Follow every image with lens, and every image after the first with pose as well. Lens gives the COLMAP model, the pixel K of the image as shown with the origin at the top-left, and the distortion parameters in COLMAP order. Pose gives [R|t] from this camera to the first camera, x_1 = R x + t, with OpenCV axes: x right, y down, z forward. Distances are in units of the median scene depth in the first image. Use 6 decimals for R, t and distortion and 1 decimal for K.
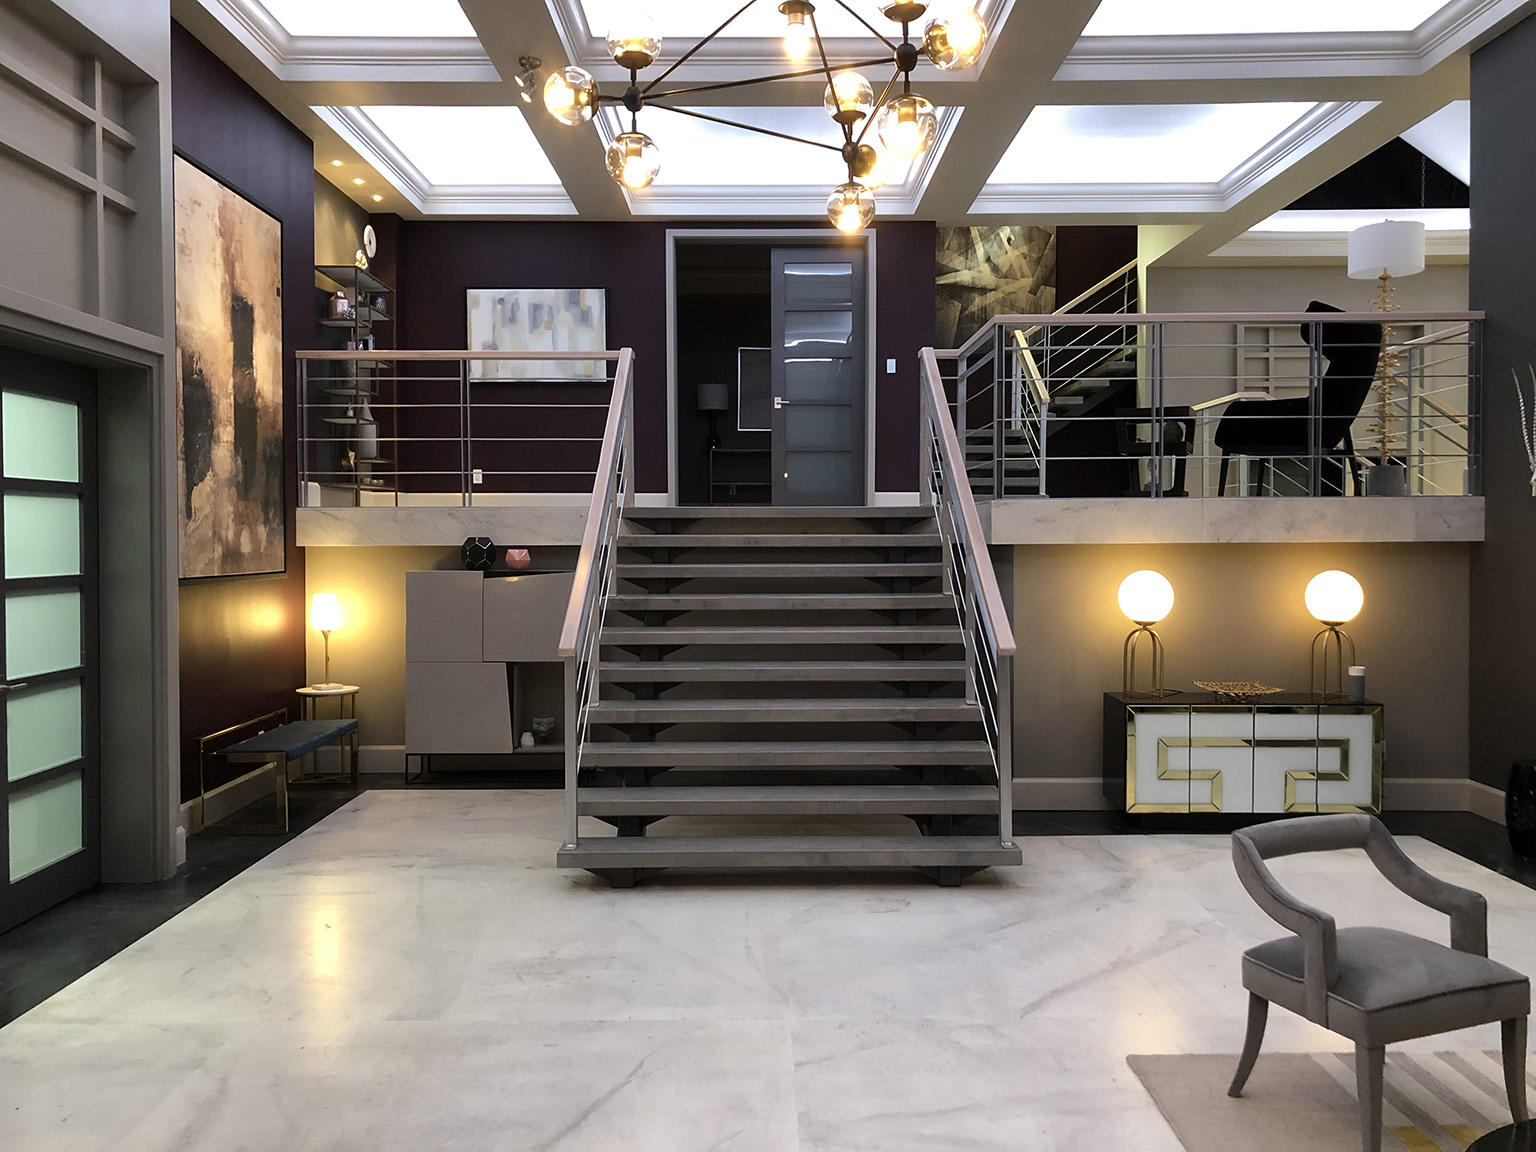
lens RADIAL K [[1261.0, 0, 765.8], [0, 1261.0, 575.2], [0, 0, 1]] dist [0.011822, 0.006311]
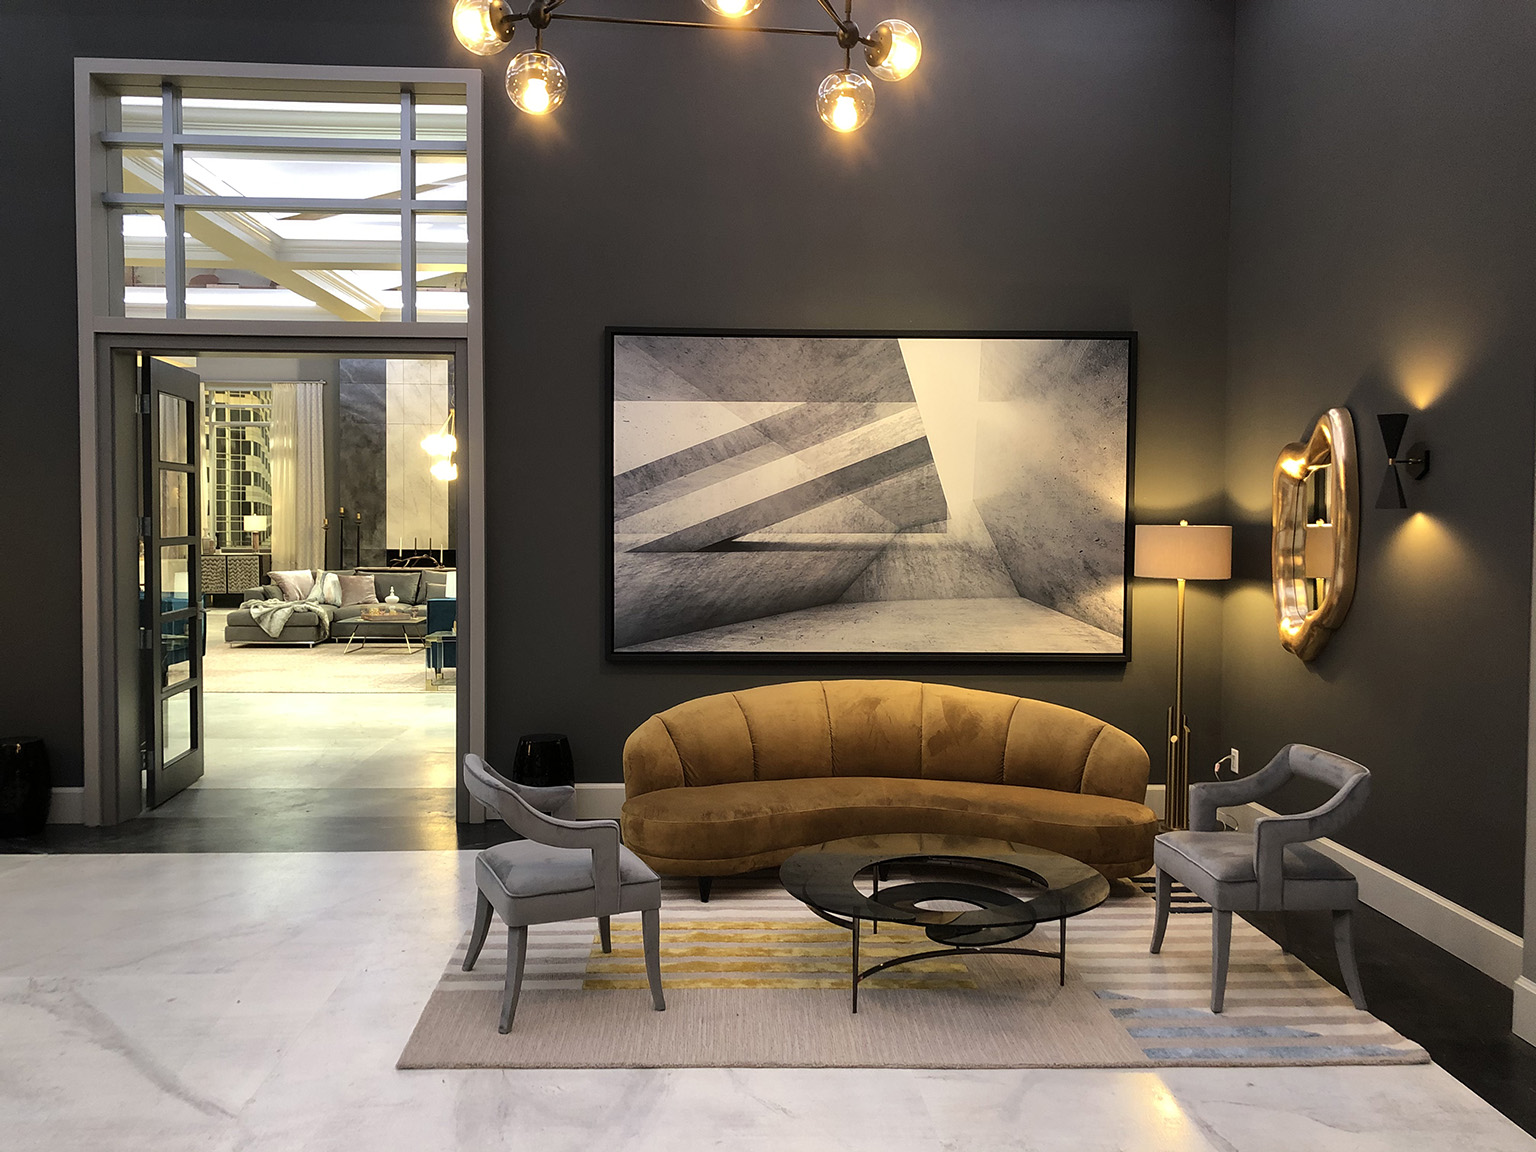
lens RADIAL K [[1261.0, 0, 770.2], [0, 1261.0, 565.9], [0, 0, 1]] dist [0.011822, 0.006311]
pose [[-0.044722, -0.041320, 0.998145, -0.365427], [0.020559, 0.998895, 0.042272, -0.013645], [-0.998788, 0.022411, -0.043823, 0.426377]]
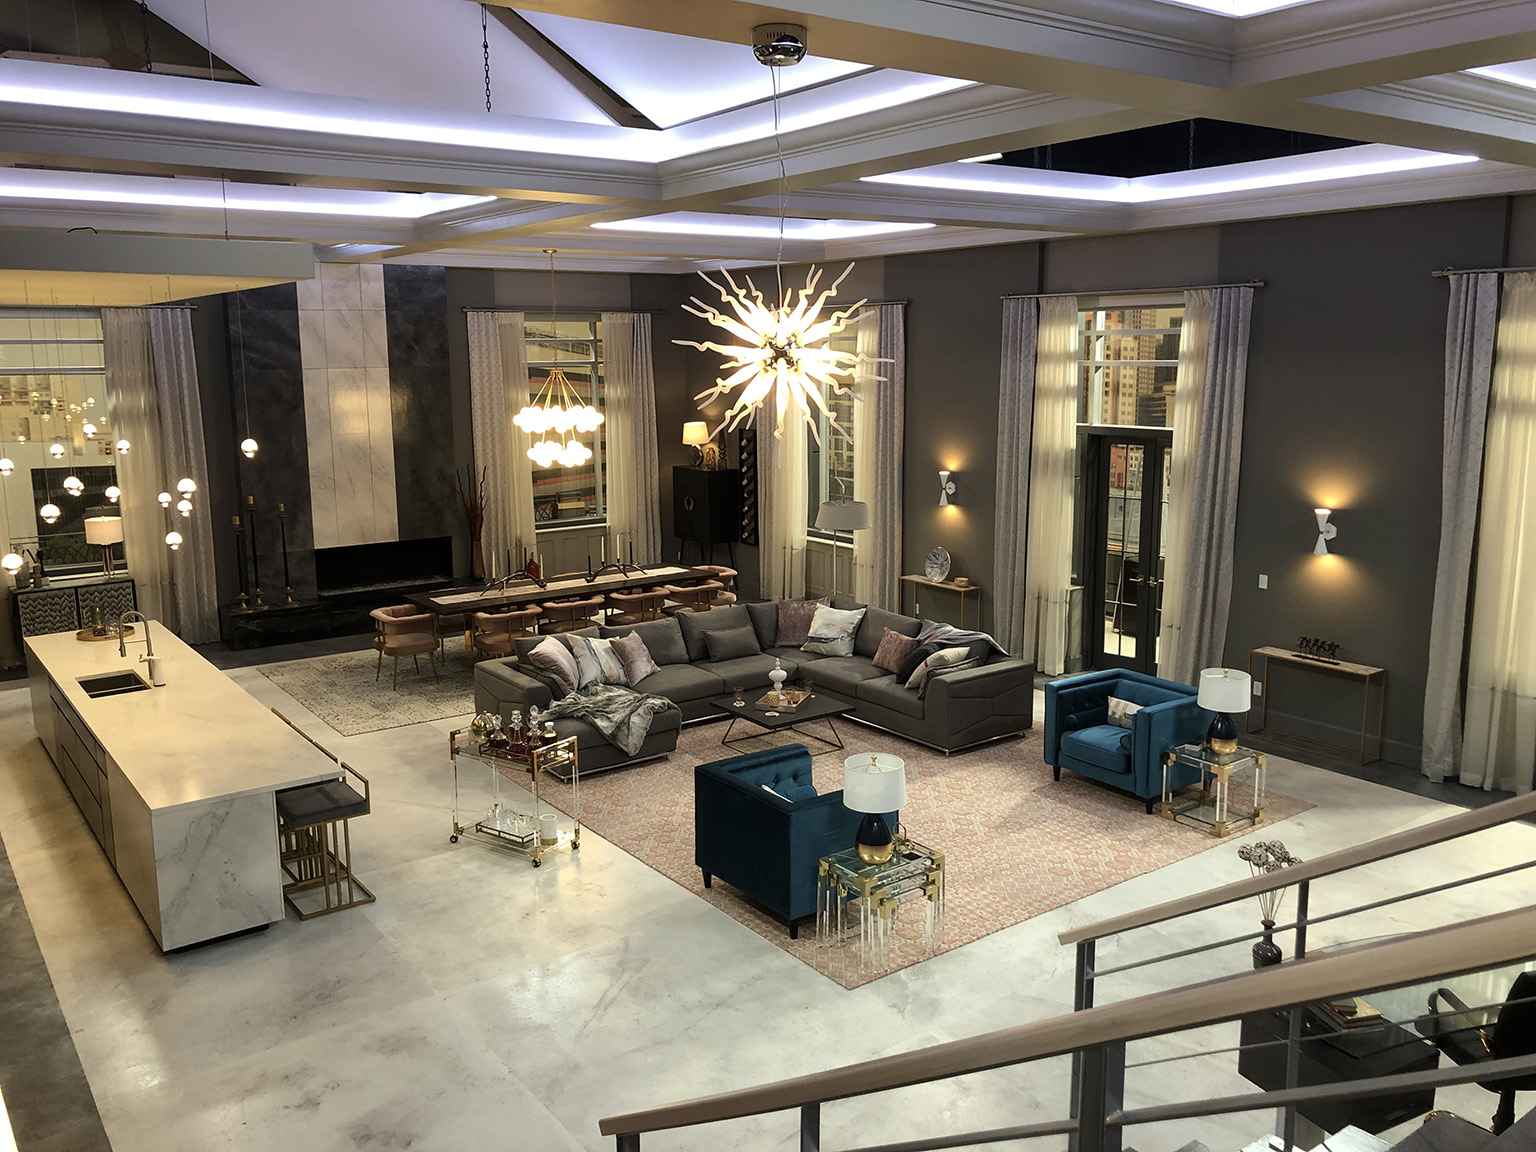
lens RADIAL K [[1261.0, 0, 754.0], [0, 1261.0, 569.5], [0, 0, 1]] dist [0.011822, 0.006311]
pose [[-0.584231, -0.141309, 0.799190, 0.574172], [0.029978, 0.980296, 0.195246, -0.306569], [-0.811033, 0.138028, -0.568484, 1.838290]]
